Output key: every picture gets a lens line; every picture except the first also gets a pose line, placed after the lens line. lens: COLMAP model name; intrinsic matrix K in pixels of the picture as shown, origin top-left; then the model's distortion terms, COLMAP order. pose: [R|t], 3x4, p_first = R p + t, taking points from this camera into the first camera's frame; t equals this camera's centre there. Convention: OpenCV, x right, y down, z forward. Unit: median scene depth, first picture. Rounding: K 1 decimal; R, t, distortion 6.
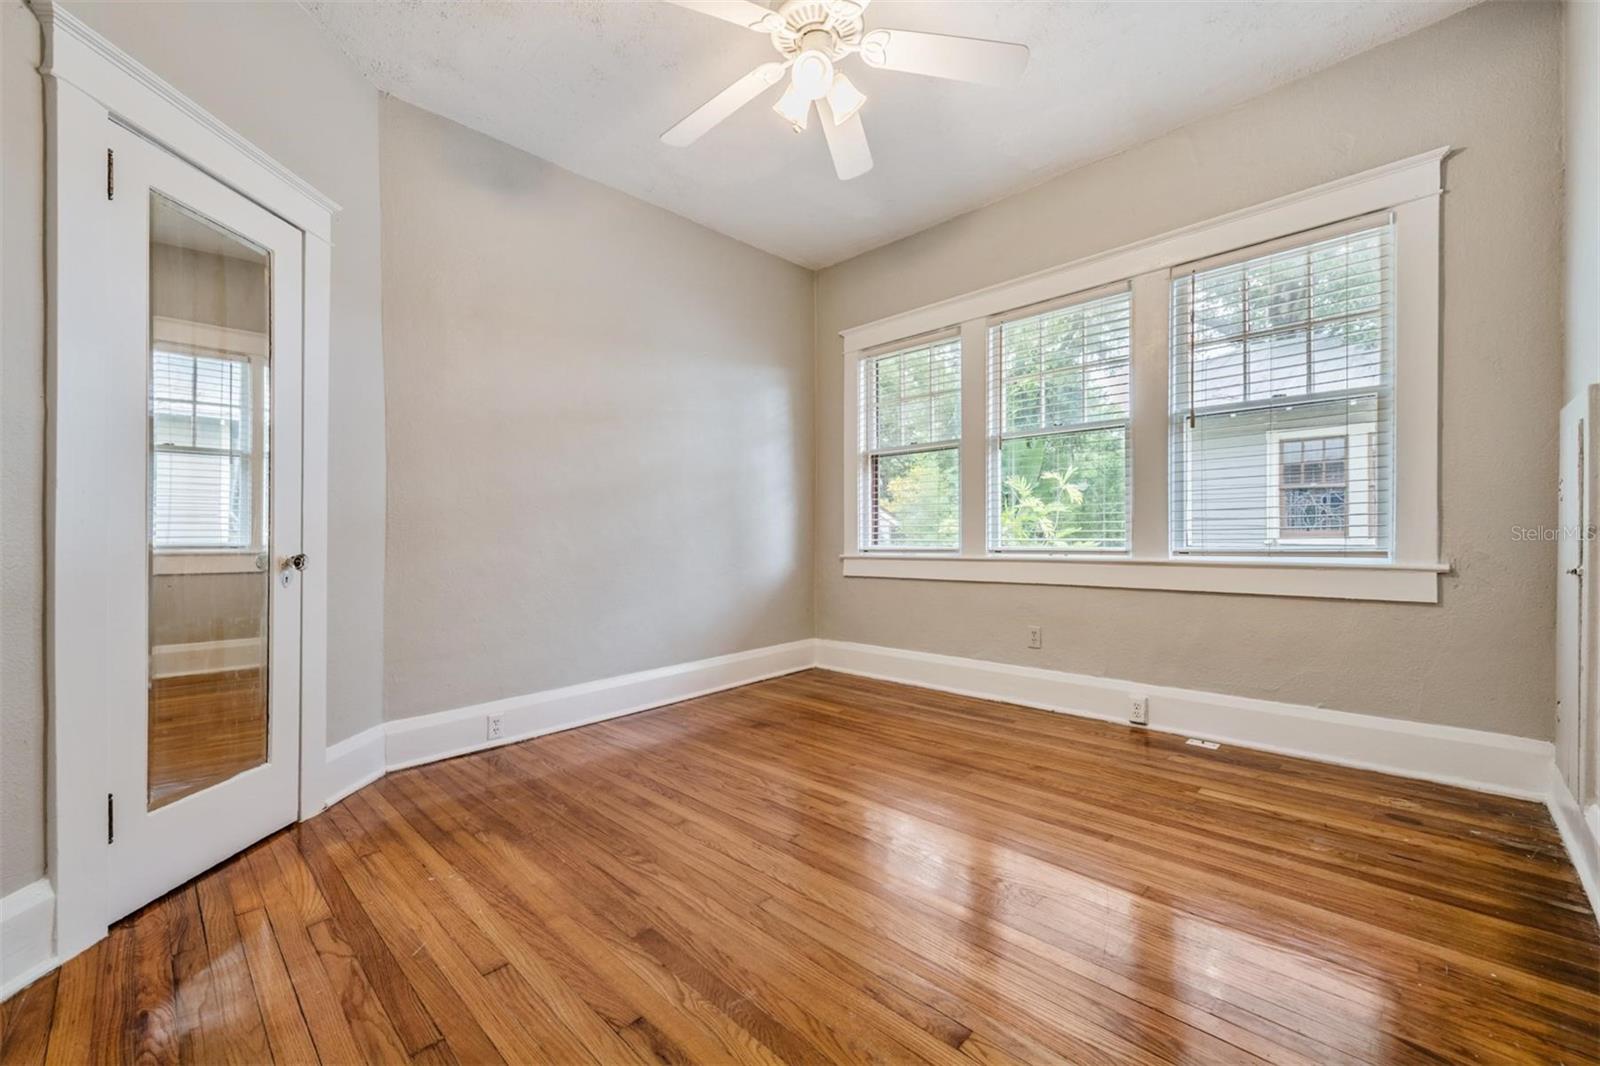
lens RADIAL K [[632.0, 0, 800.0], [0, 632.0, 533.0], [0, 0, 1]] dist [-0.001220, -0.000022]
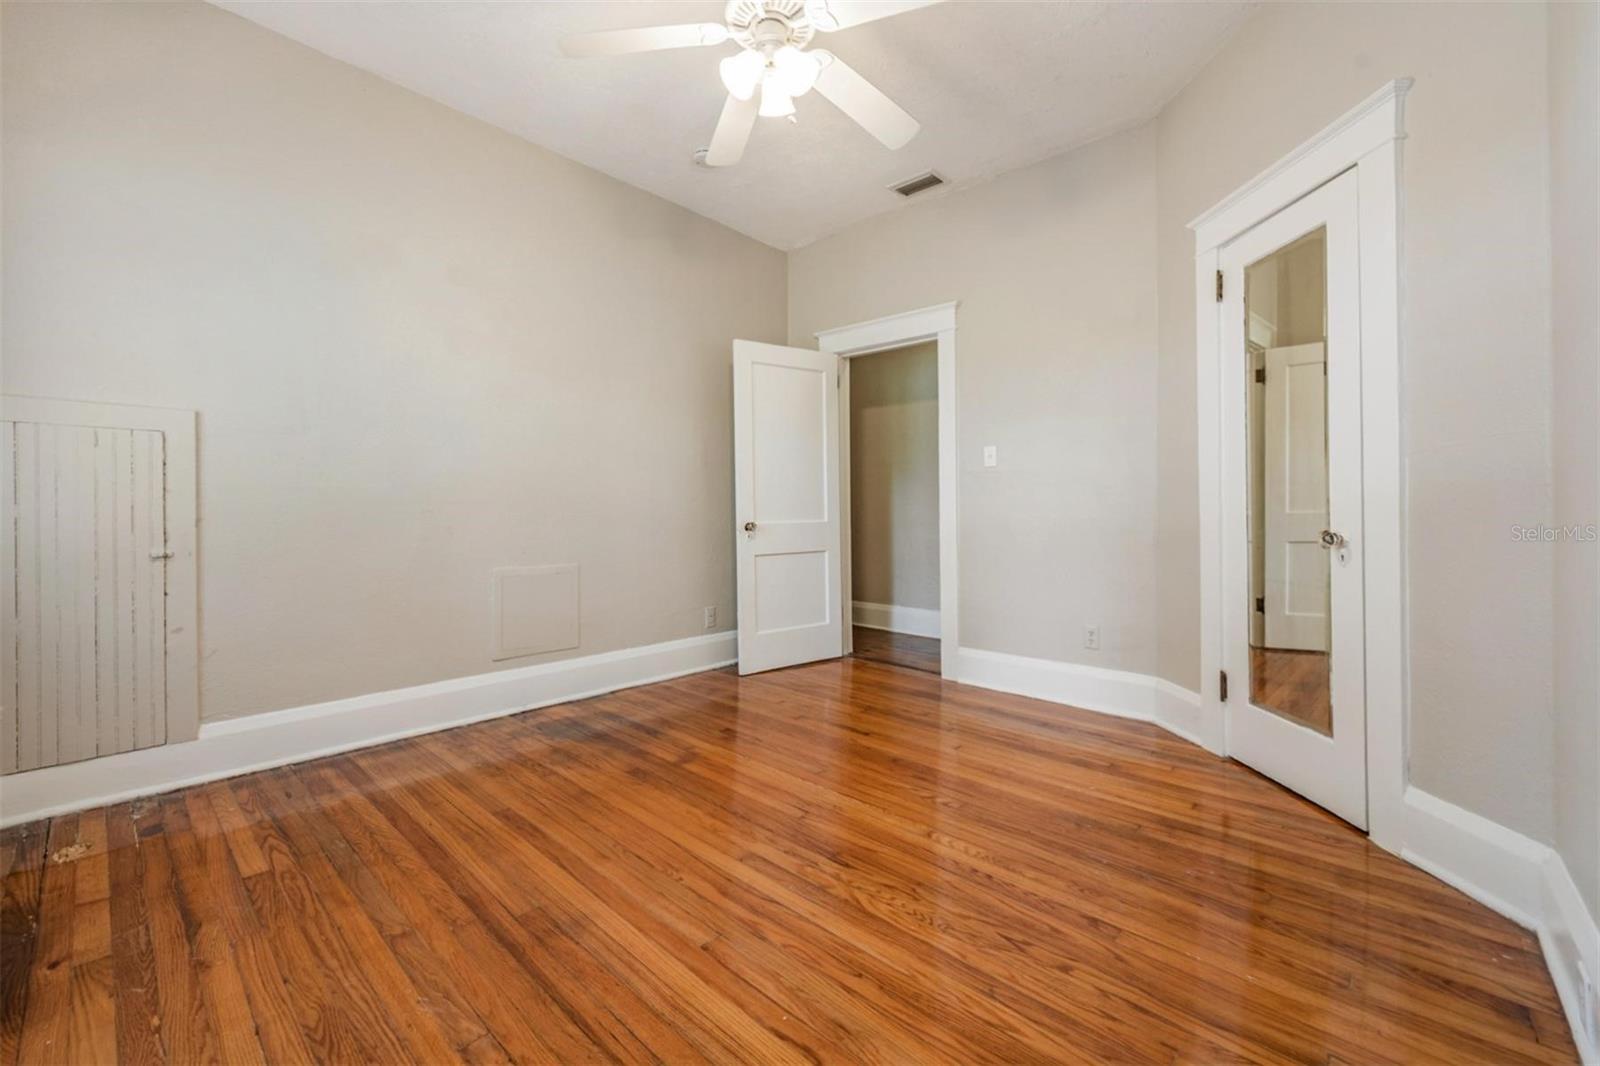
lens RADIAL K [[643.4, 0, 800.2], [0, 643.4, 508.7], [0, 0, 1]] dist [0.000676, -0.000030]
pose [[-0.999485, 0.014701, -0.028510, 0.013973], [0.014869, 0.999873, -0.005676, -0.003114], [0.028423, -0.006097, -0.999577, 1.634745]]
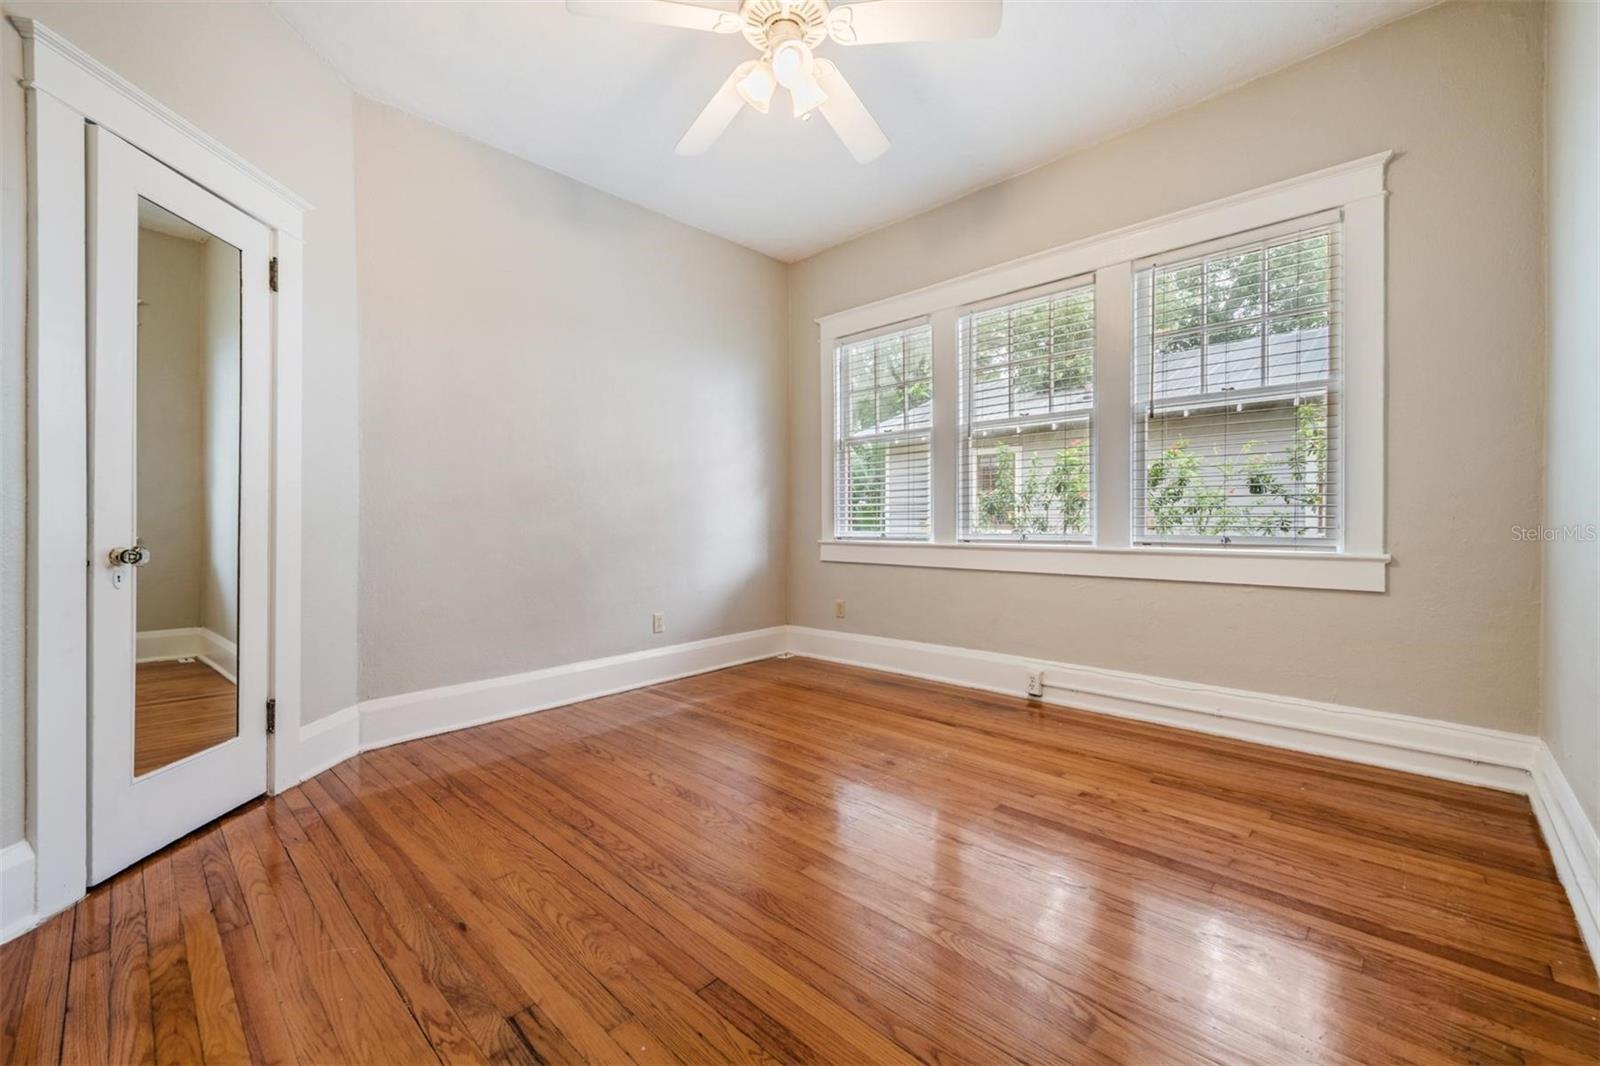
lens RADIAL K [[649.1, 0, 804.7], [0, 649.1, 522.9], [0, 0, 1]] dist [0.000232, -0.000068]
pose [[0.999958, 0.008200, 0.004186, 0.065656], [-0.008231, 0.999937, 0.007658, -0.001669], [-0.004123, -0.007692, 0.999962, -0.059273]]
